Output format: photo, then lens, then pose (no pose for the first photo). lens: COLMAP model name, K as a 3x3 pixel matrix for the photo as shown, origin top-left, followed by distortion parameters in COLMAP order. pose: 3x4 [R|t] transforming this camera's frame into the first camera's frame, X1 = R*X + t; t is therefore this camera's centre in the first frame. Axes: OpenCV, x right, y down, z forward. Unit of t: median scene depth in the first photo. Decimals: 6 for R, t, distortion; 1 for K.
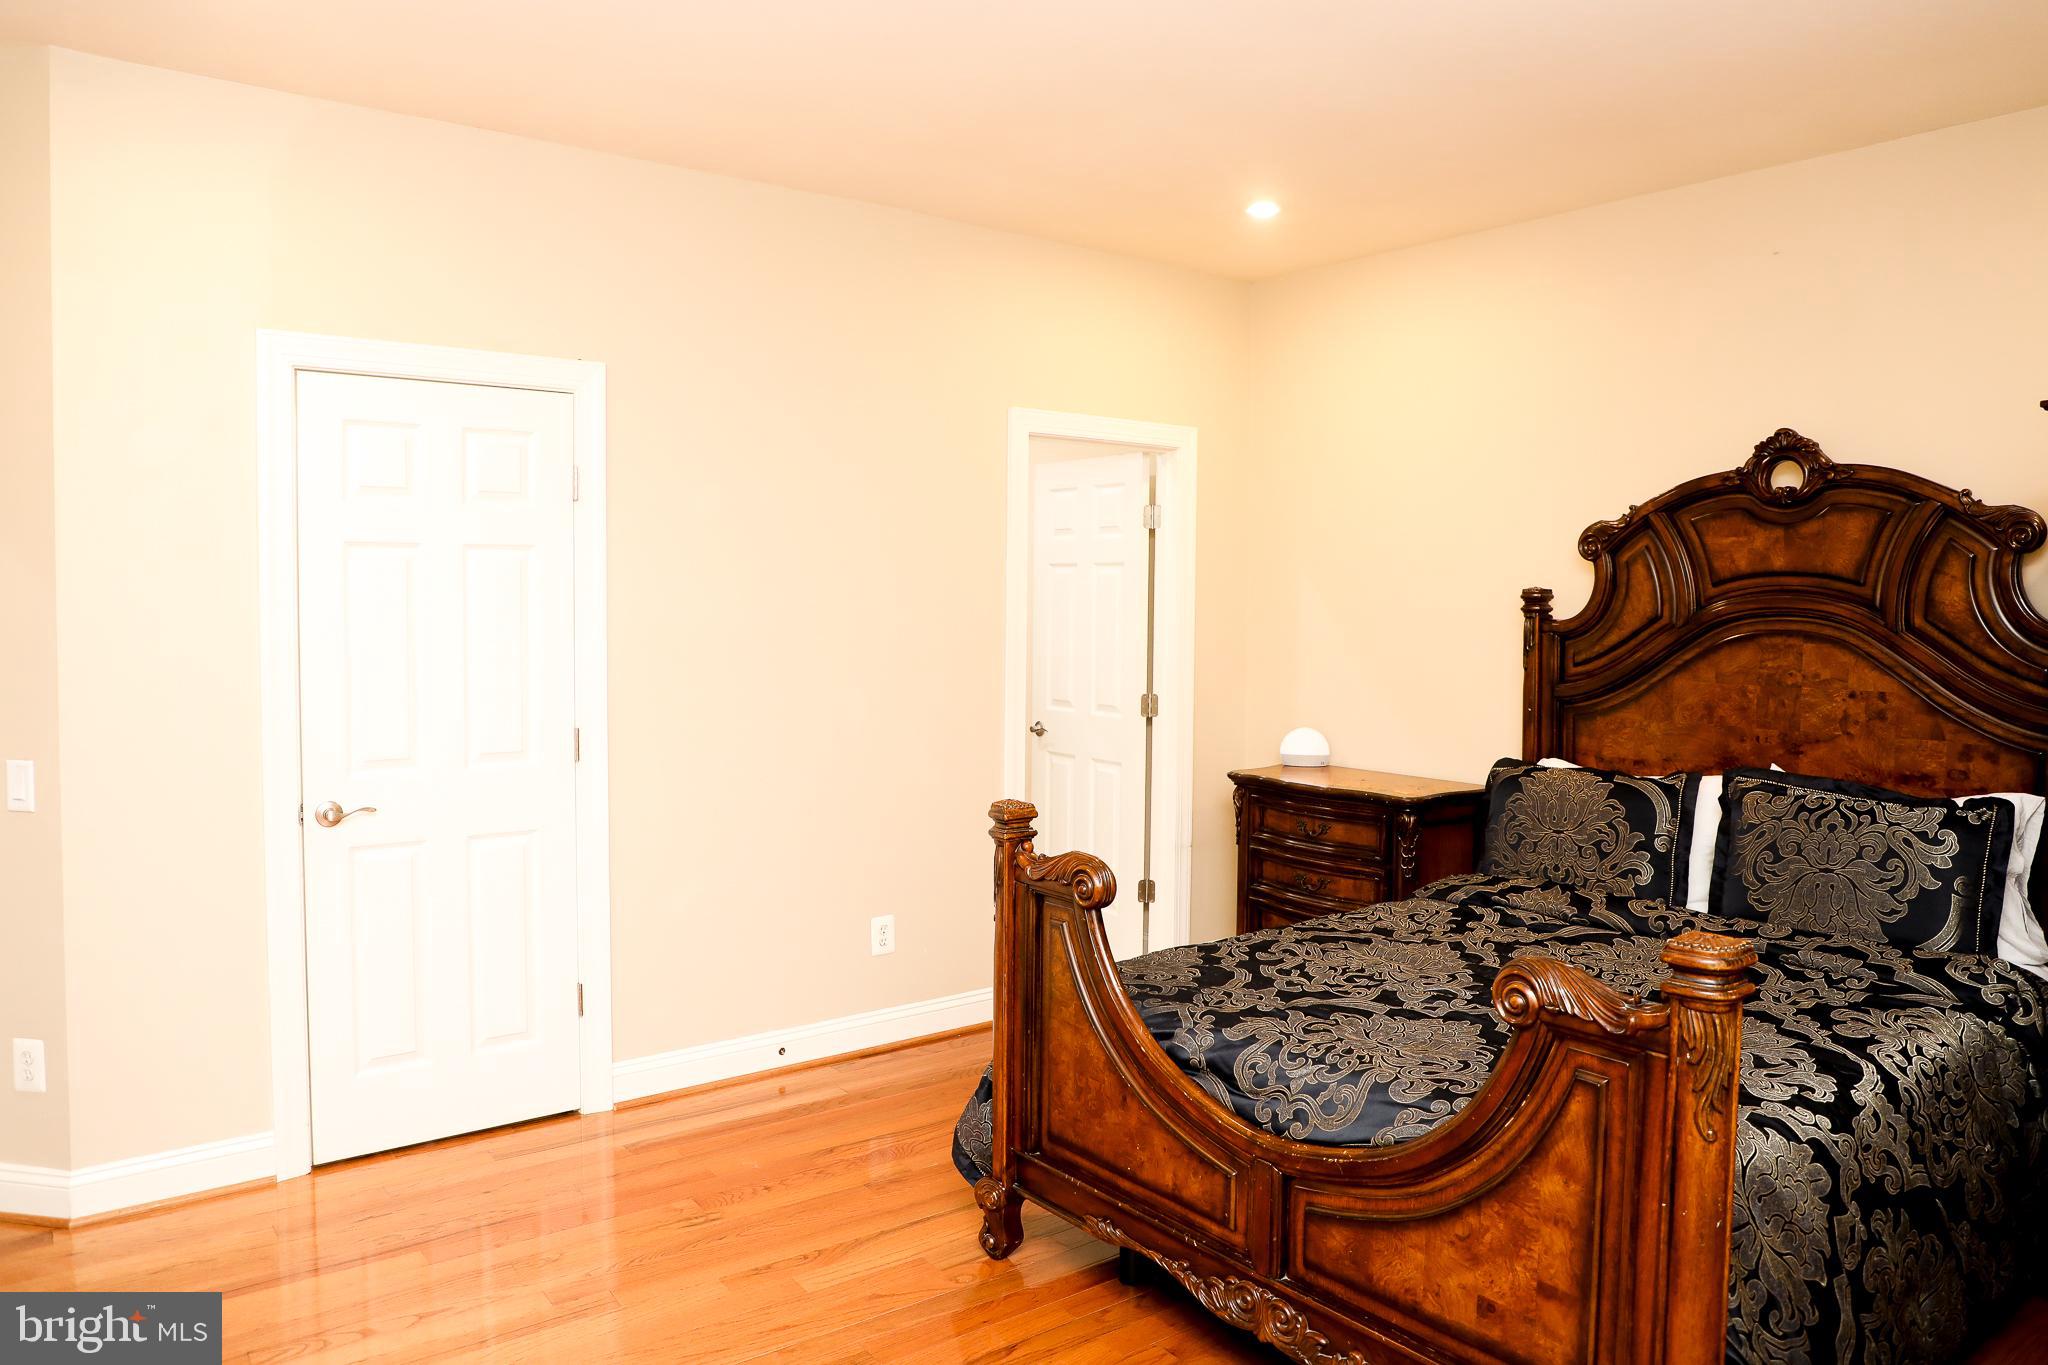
lens RADIAL K [[1376.5, 0, 1027.6], [0, 1376.5, 686.1], [0, 0, 1]] dist [-0.073813, 0.033650]
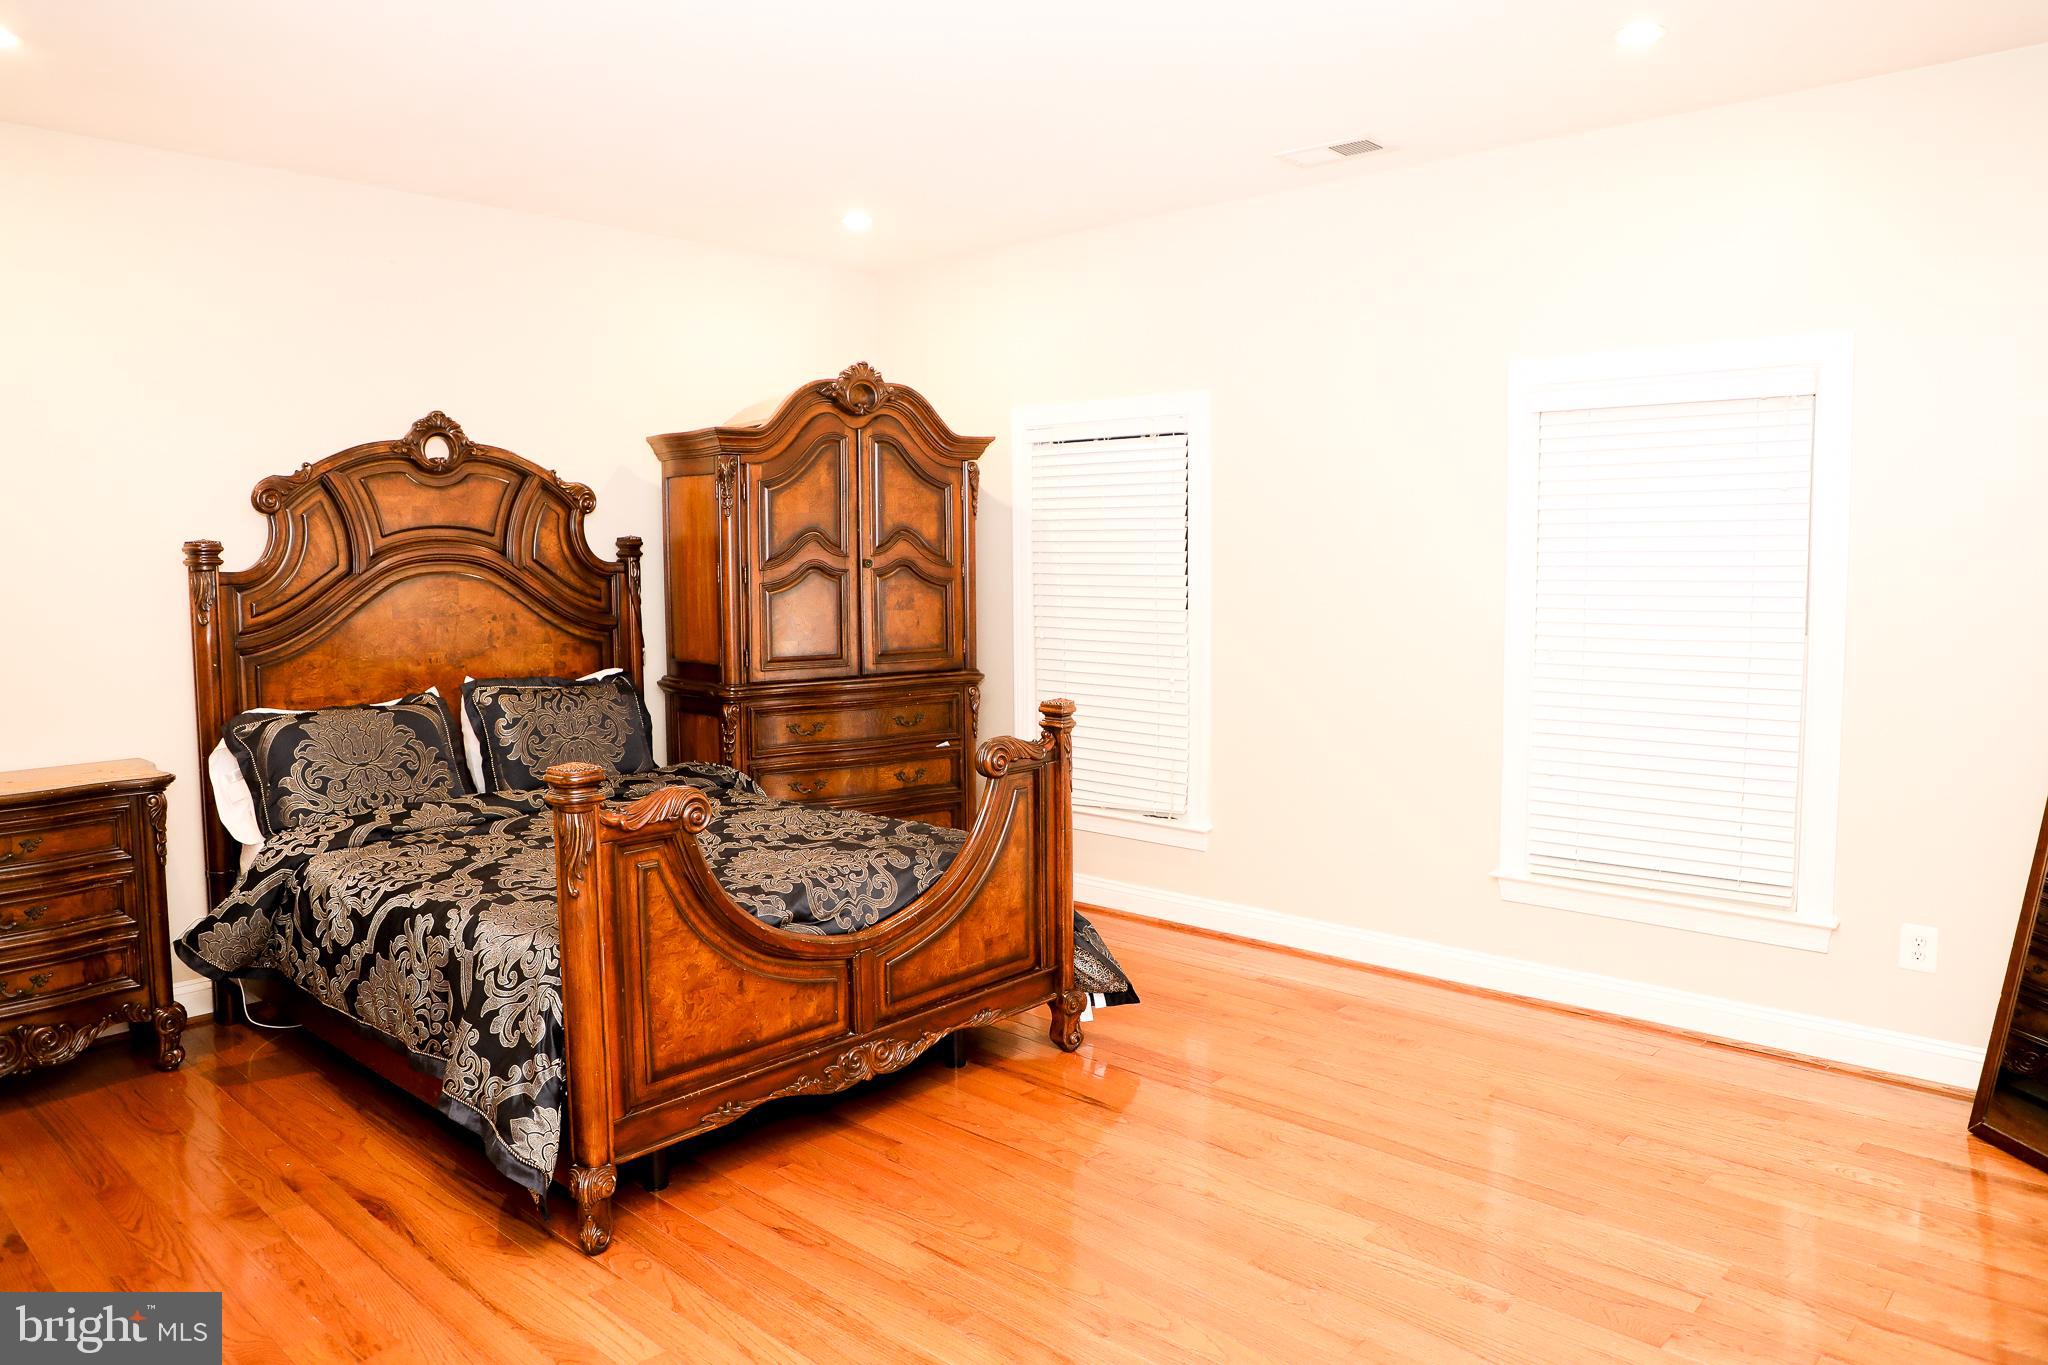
lens RADIAL K [[1376.5, 0, 1013.2], [0, 1376.5, 675.8], [0, 0, 1]] dist [-0.073813, 0.033650]
pose [[-0.167452, -0.096876, 0.981109, -0.816887], [0.072445, 0.991261, 0.110243, -0.048685], [-0.983215, 0.089537, -0.158970, 0.715999]]
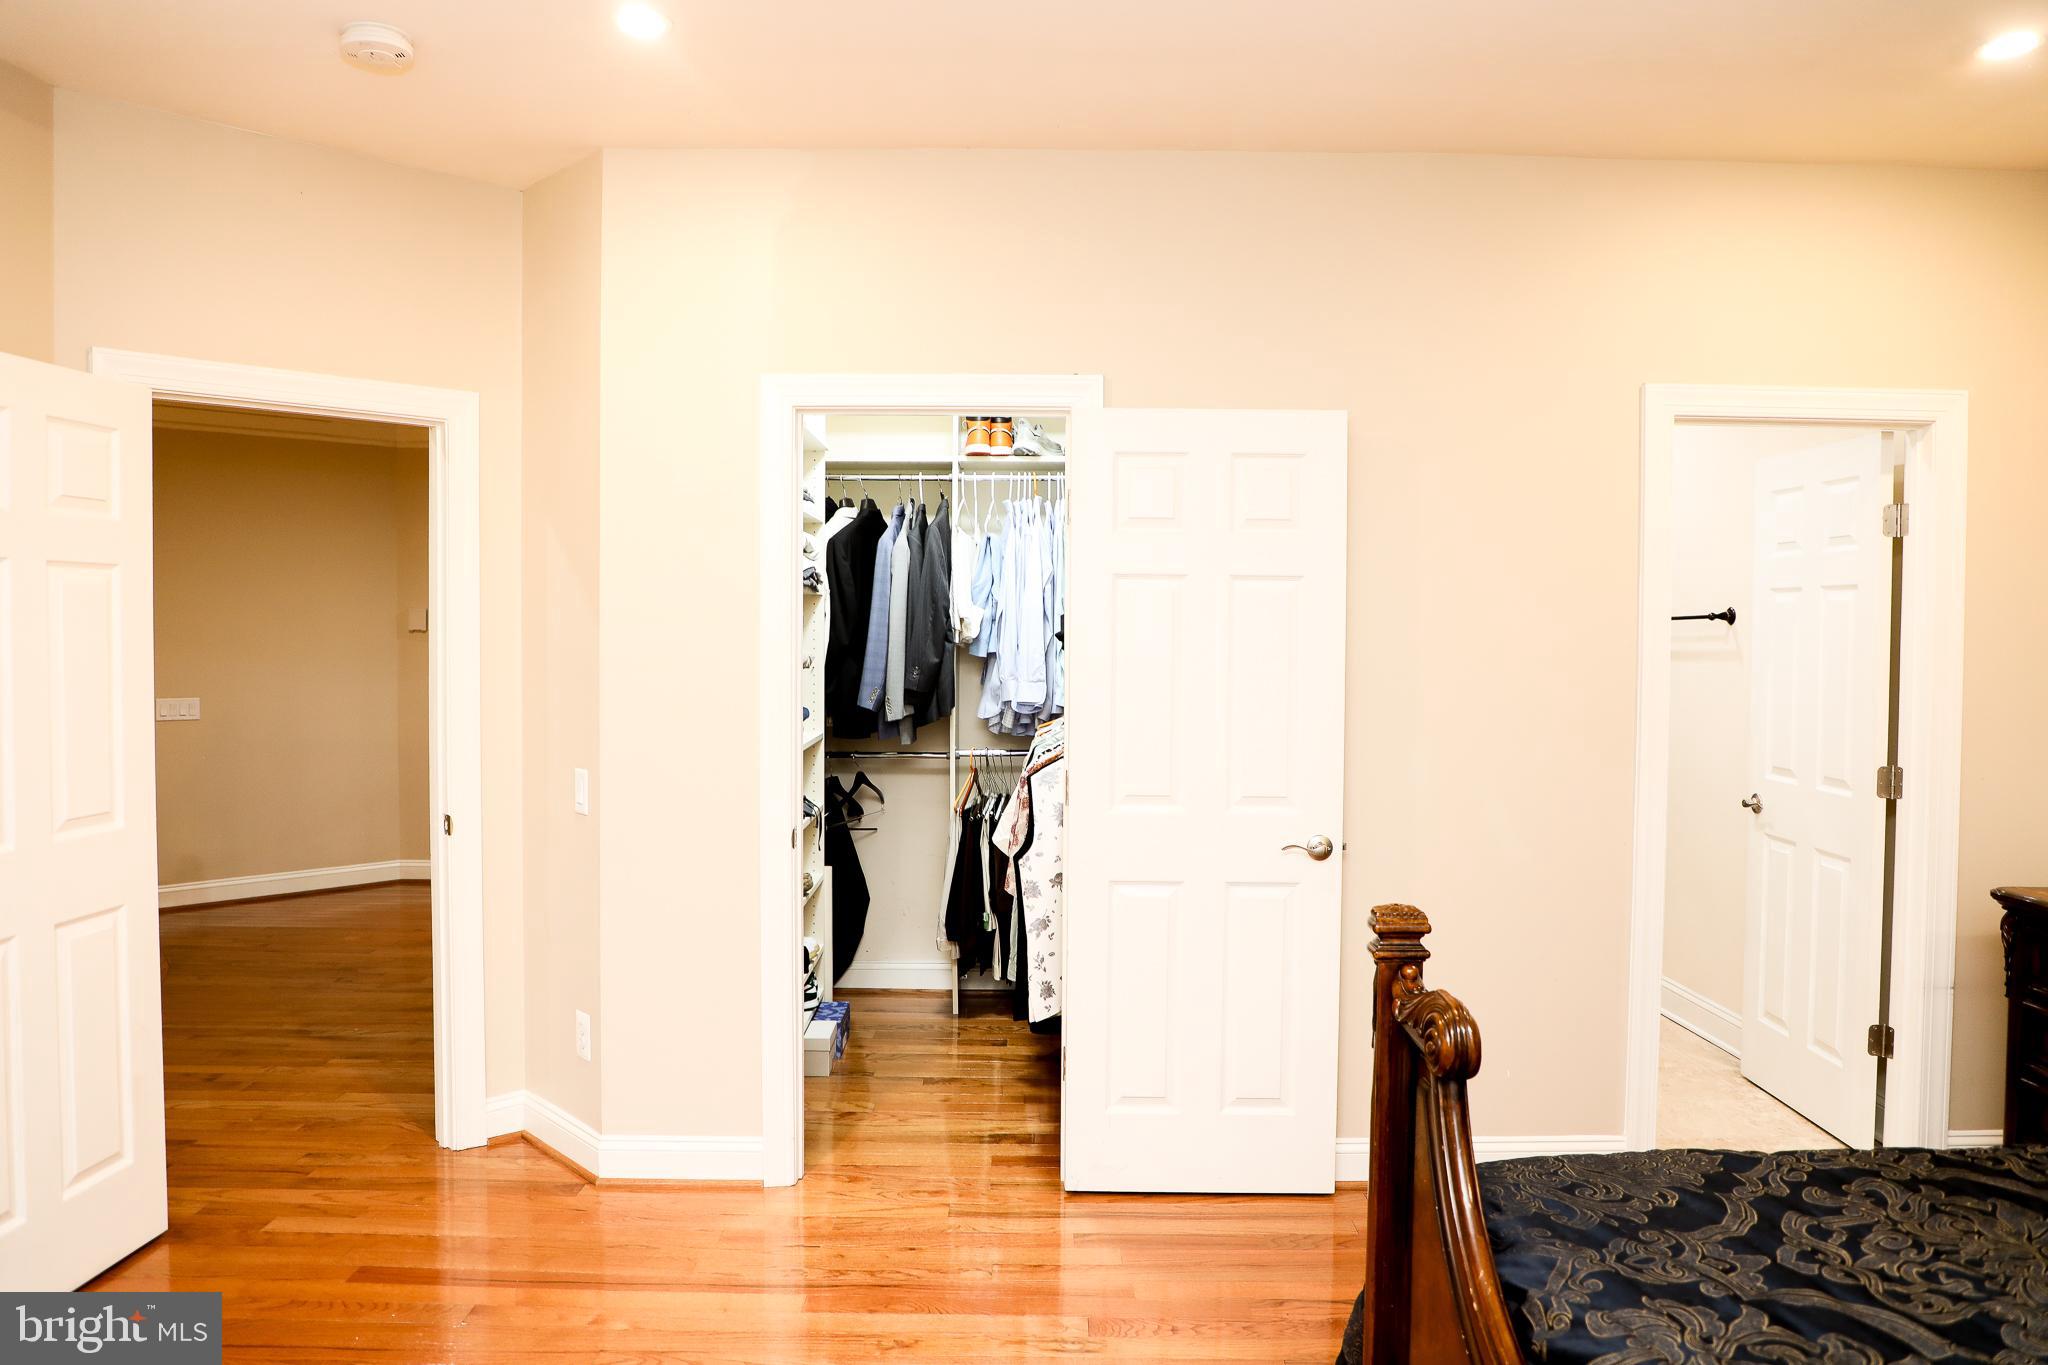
lens RADIAL K [[1376.5, 0, 1015.0], [0, 1376.5, 677.2], [0, 0, 1]] dist [-0.073813, 0.033650]
pose [[0.794015, 0.019582, -0.607583, 0.218845], [-0.039752, 0.999014, -0.019752, -0.013184], [0.606597, 0.039836, 0.794011, 0.243272]]
